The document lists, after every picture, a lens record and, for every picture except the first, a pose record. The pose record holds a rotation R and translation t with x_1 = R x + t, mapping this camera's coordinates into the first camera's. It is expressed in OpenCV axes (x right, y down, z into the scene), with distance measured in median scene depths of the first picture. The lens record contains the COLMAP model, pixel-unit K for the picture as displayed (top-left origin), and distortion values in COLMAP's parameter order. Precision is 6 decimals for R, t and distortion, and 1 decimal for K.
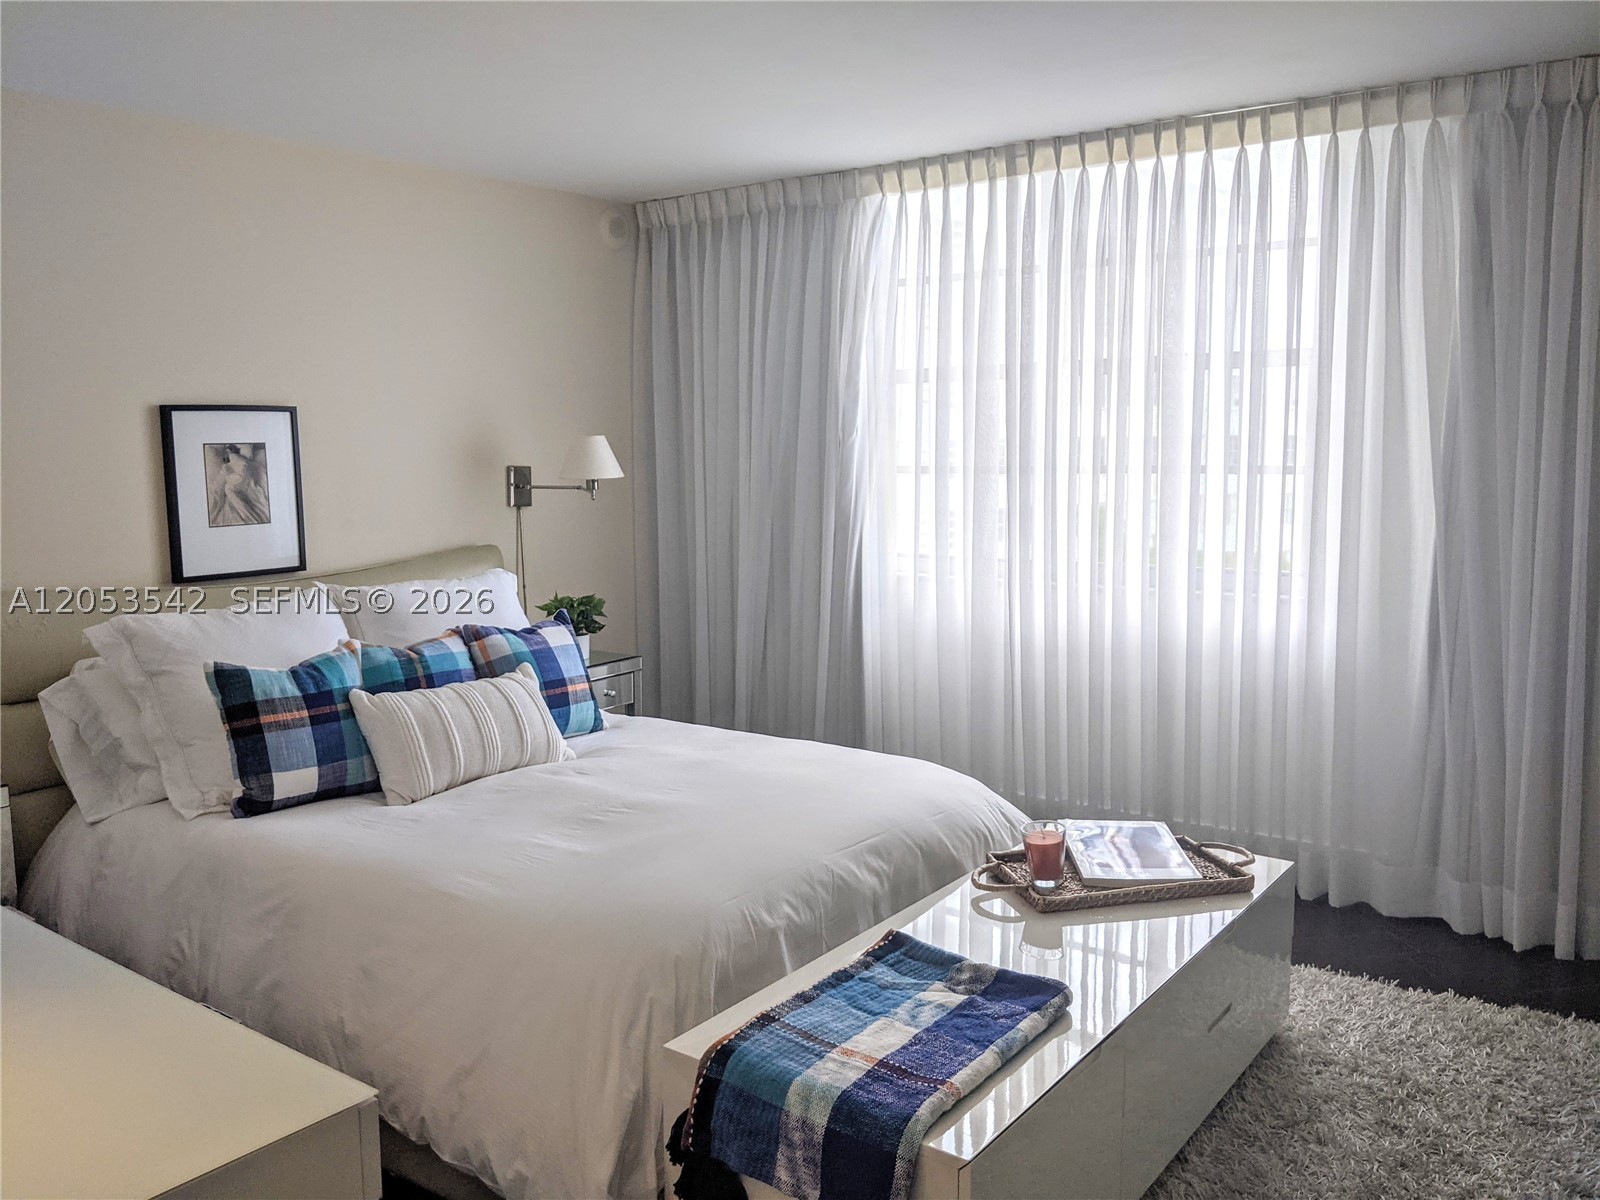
lens RADIAL K [[1283.8, 0, 800.0], [0, 1283.8, 600.0], [0, 0, 1]] dist [0.065761, -0.143989]
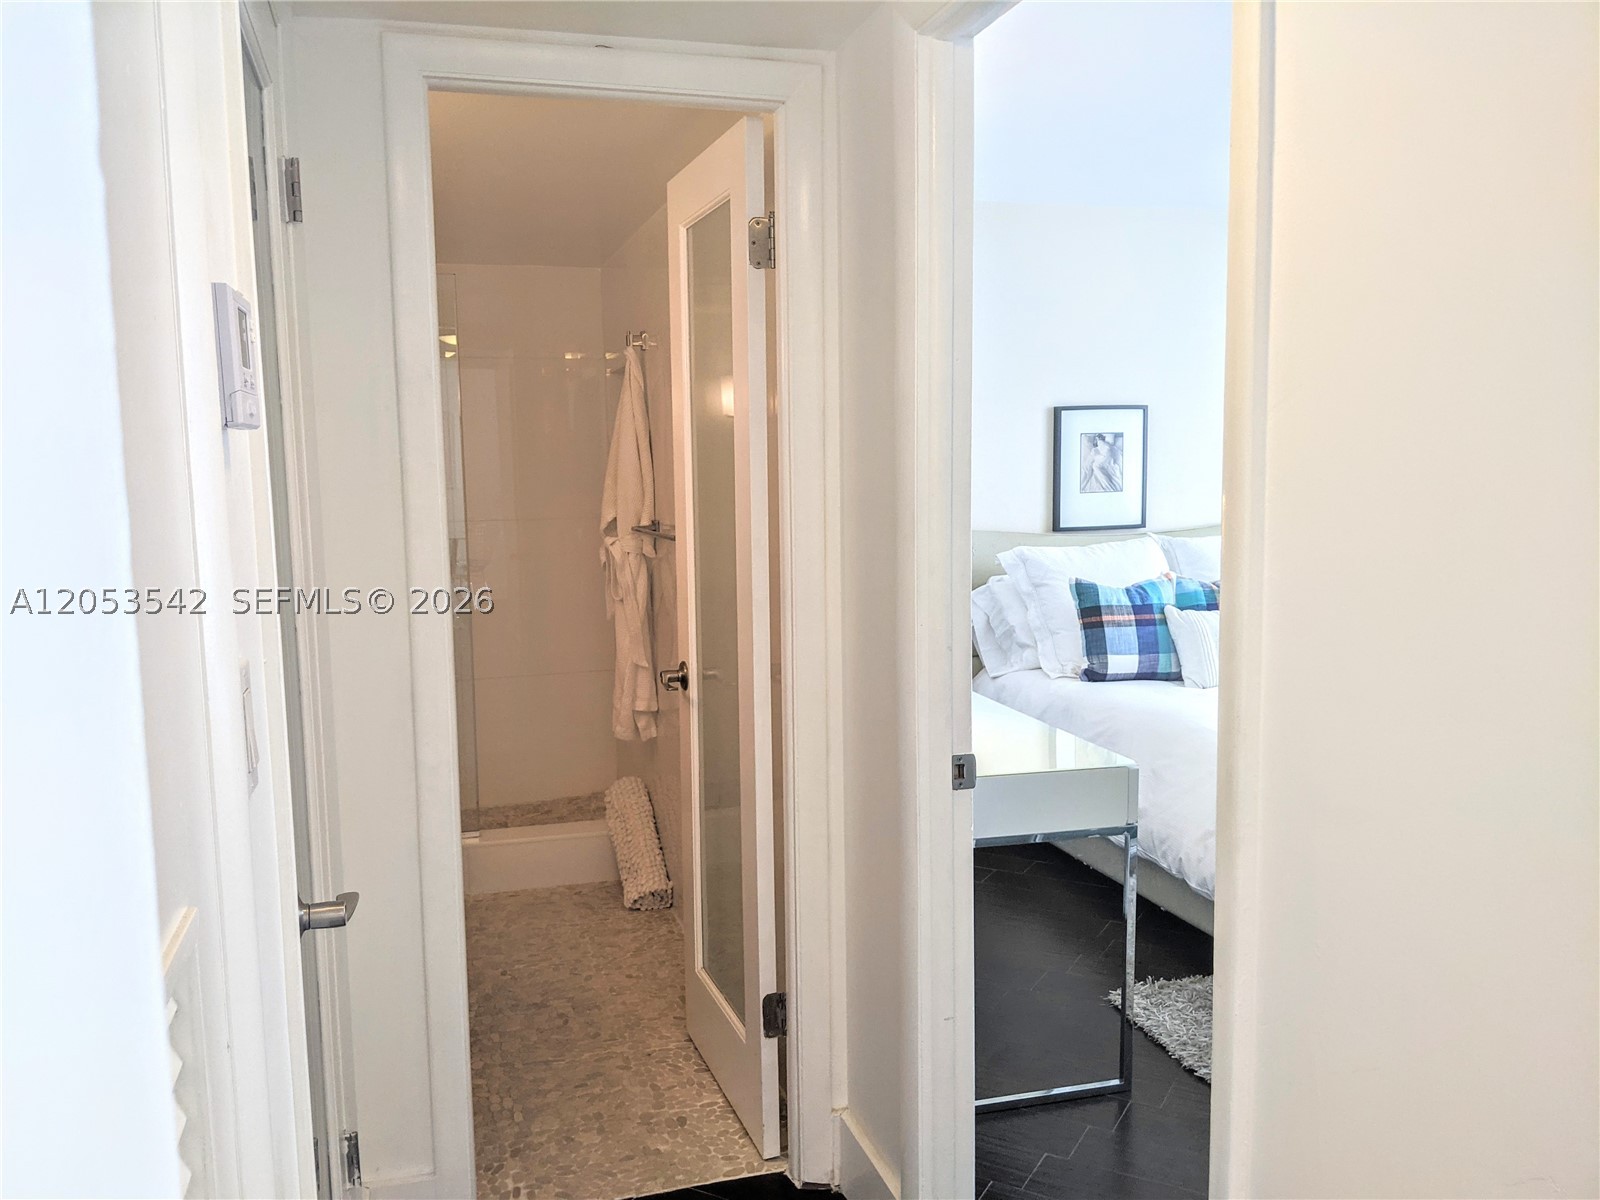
lens RADIAL K [[1283.8, 0, 800.0], [0, 1283.8, 600.0], [0, 0, 1]] dist [0.065761, -0.143989]
pose [[0.798468, 0.063516, -0.598678, 0.174457], [-0.068136, 0.997564, 0.014961, 0.072689], [0.598170, 0.028846, 0.800850, -0.359345]]
